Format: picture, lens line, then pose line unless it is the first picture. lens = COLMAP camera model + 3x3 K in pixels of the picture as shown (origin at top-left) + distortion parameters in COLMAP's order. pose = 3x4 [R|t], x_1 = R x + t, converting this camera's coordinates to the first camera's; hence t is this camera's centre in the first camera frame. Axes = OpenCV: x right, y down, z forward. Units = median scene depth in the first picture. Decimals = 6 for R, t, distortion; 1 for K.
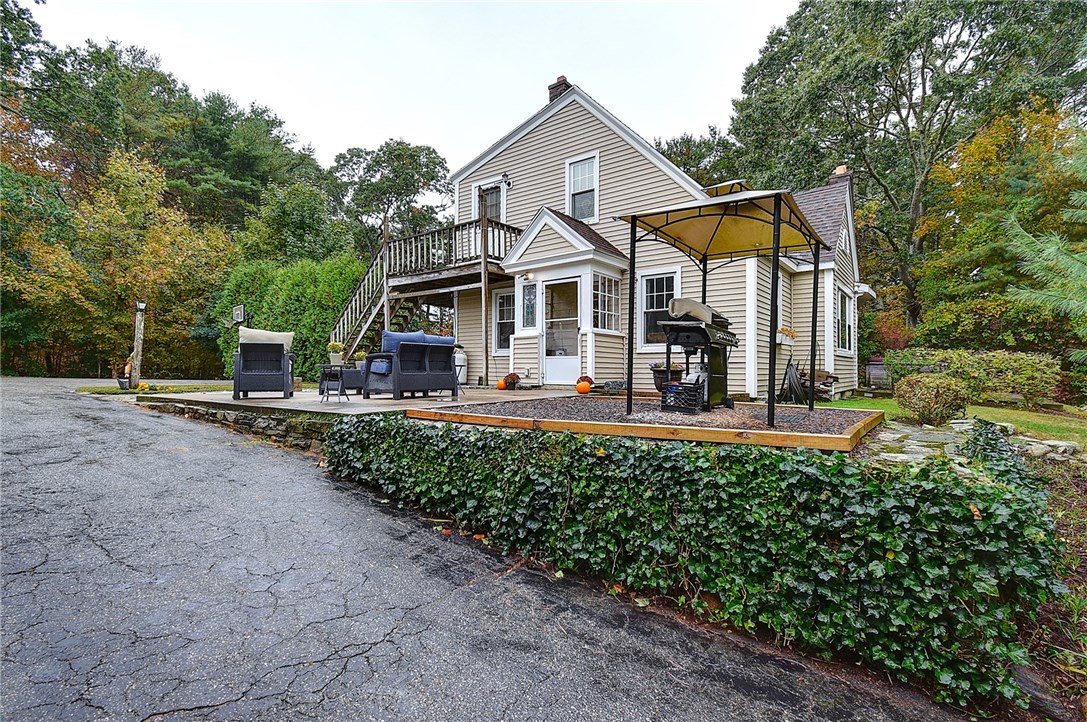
lens RADIAL K [[514.0, 0, 543.8], [0, 514.0, 365.9], [0, 0, 1]] dist [0.019754, -0.026274]
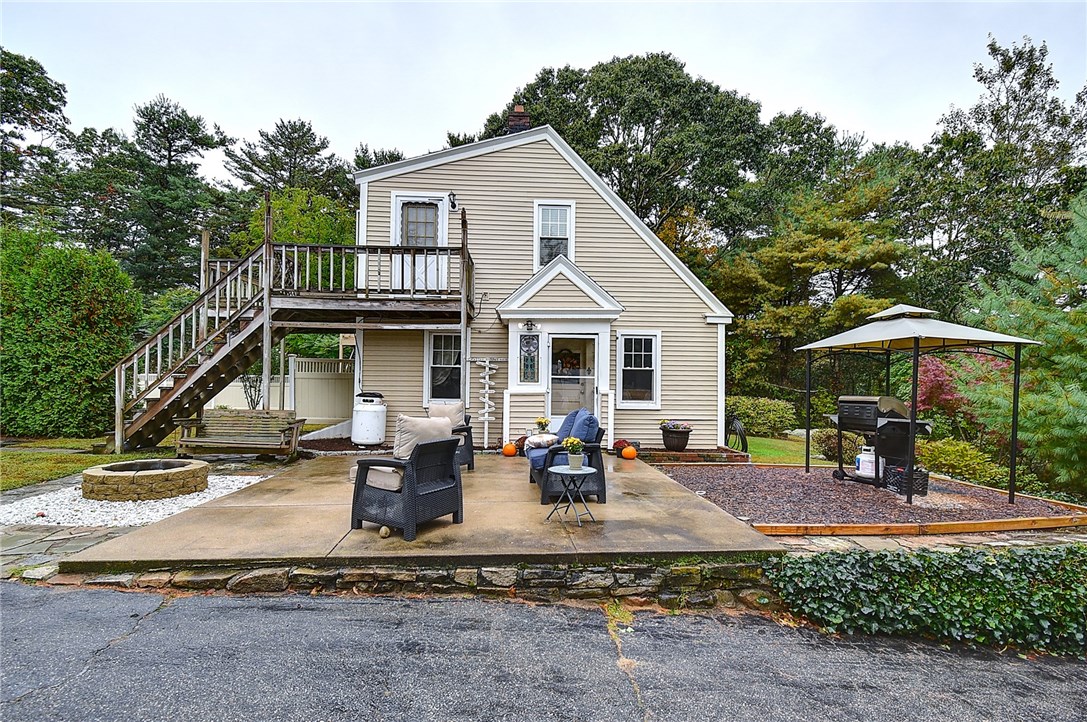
lens RADIAL K [[514.0, 0, 543.8], [0, 514.0, 365.9], [0, 0, 1]] dist [0.019754, -0.026274]
pose [[0.767610, 0.027781, 0.640315, -0.275987], [-0.016111, 0.999581, -0.024054, -0.039362], [-0.640715, 0.008148, 0.767736, 0.142331]]
